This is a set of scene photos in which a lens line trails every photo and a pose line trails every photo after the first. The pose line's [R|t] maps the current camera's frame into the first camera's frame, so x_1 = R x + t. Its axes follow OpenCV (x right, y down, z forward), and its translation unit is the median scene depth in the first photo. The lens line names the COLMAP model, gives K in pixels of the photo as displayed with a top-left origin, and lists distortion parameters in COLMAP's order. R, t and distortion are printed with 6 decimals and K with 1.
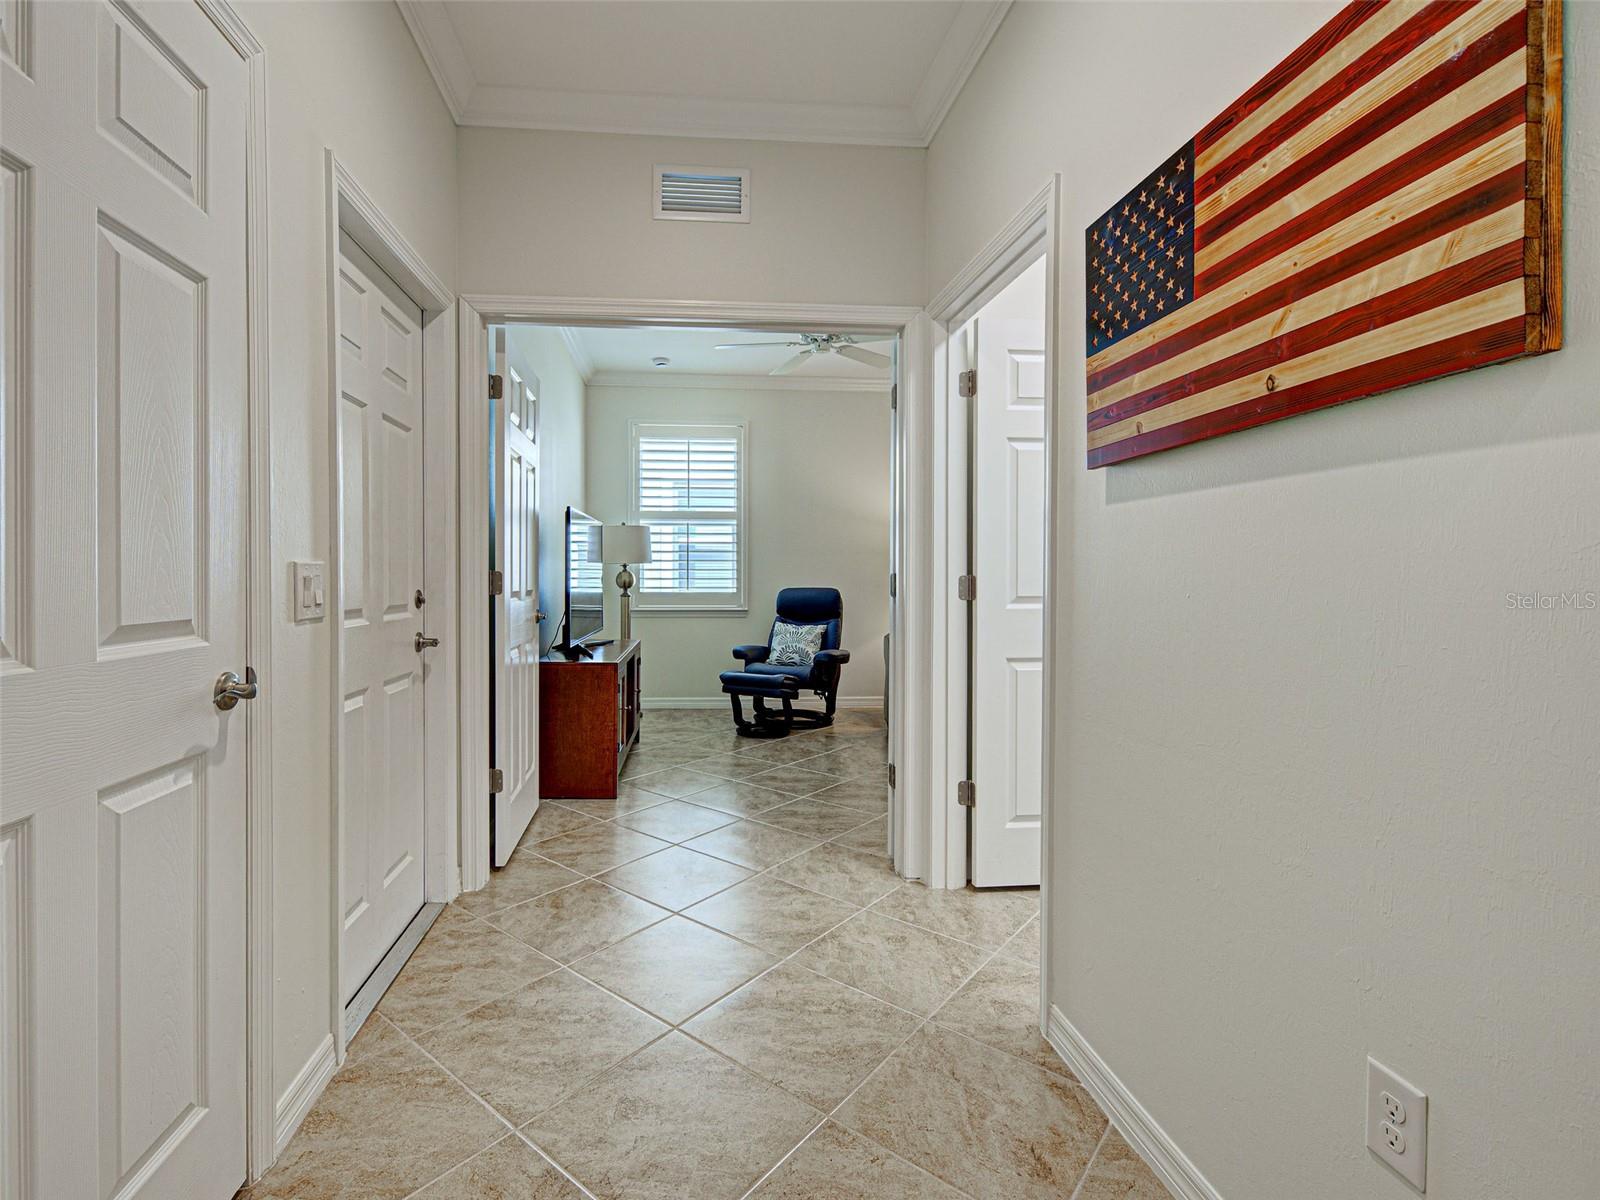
lens RADIAL K [[782.5, 0, 800.0], [0, 782.5, 600.0], [0, 0, 1]] dist [-0.001766, -0.001060]
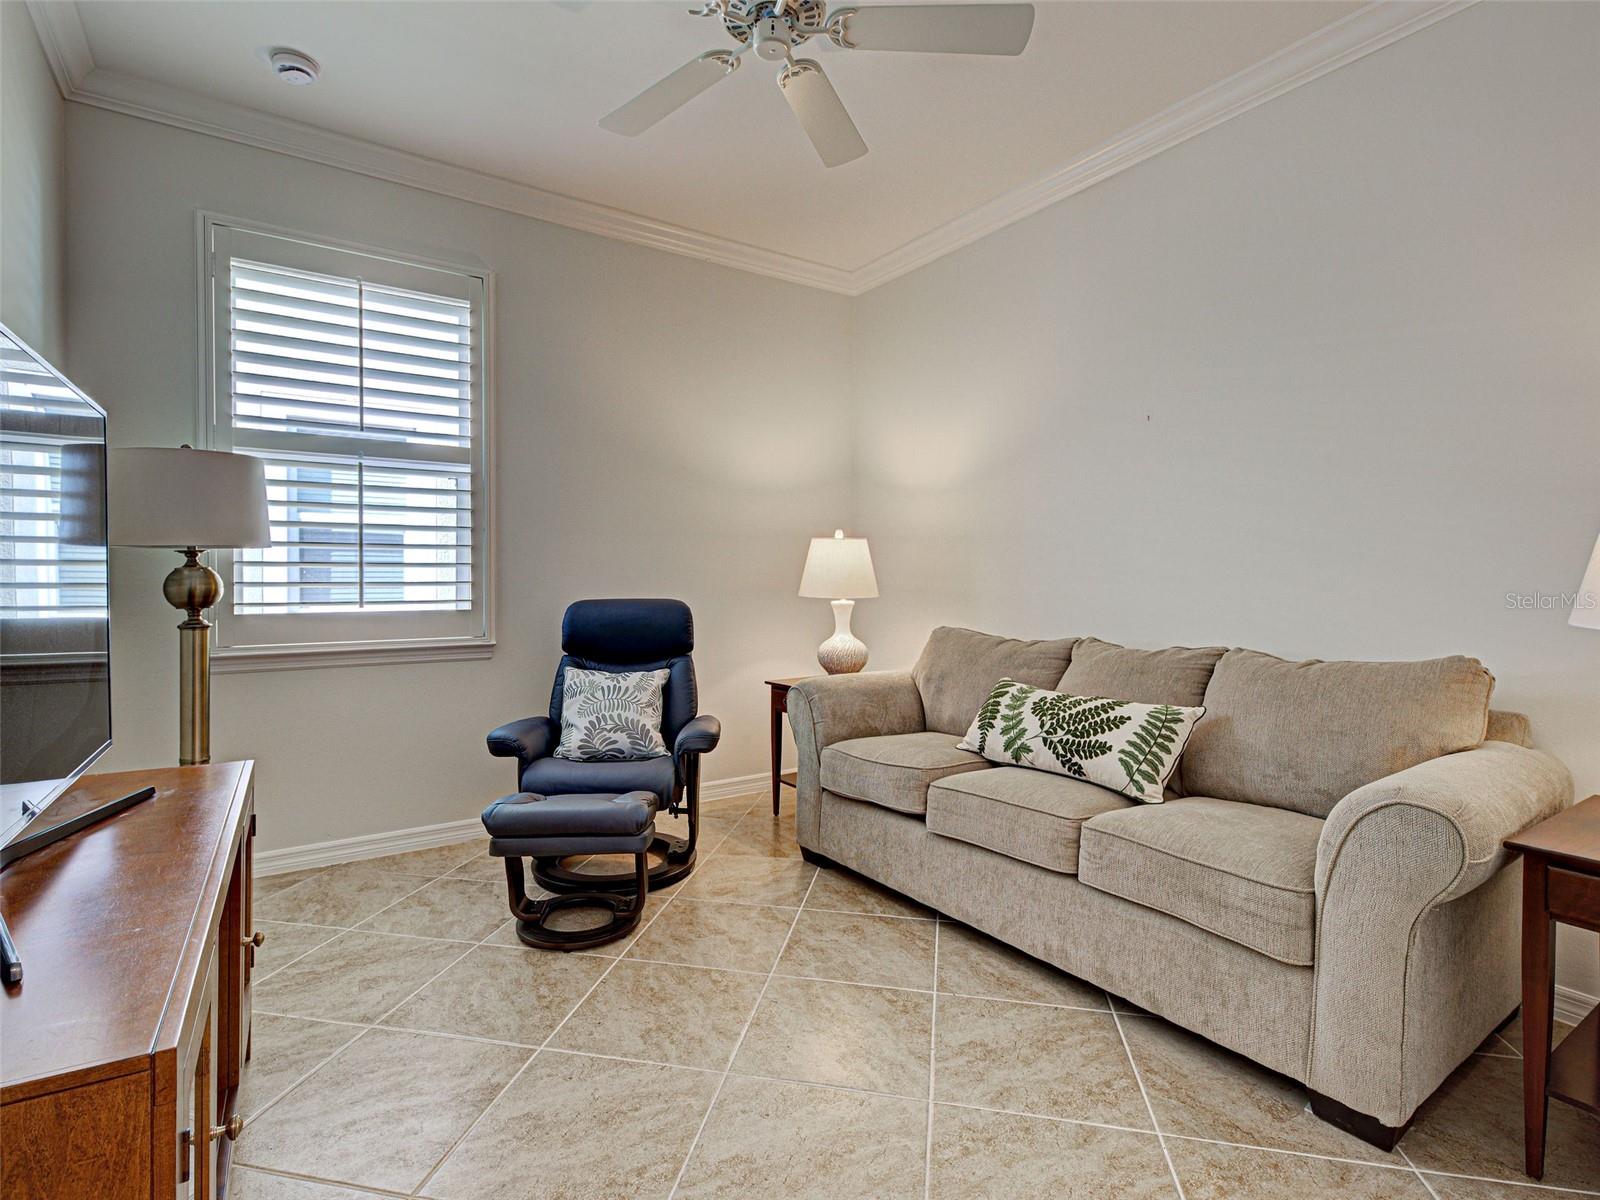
lens RADIAL K [[823.8, 0, 856.8], [0, 823.8, 598.1], [0, 0, 1]] dist [0.002059, -0.000115]
pose [[0.894008, -0.012748, 0.447869, -0.103018], [0.013628, 0.999906, 0.001258, -0.015605], [-0.447843, 0.004979, 0.894098, 0.445871]]
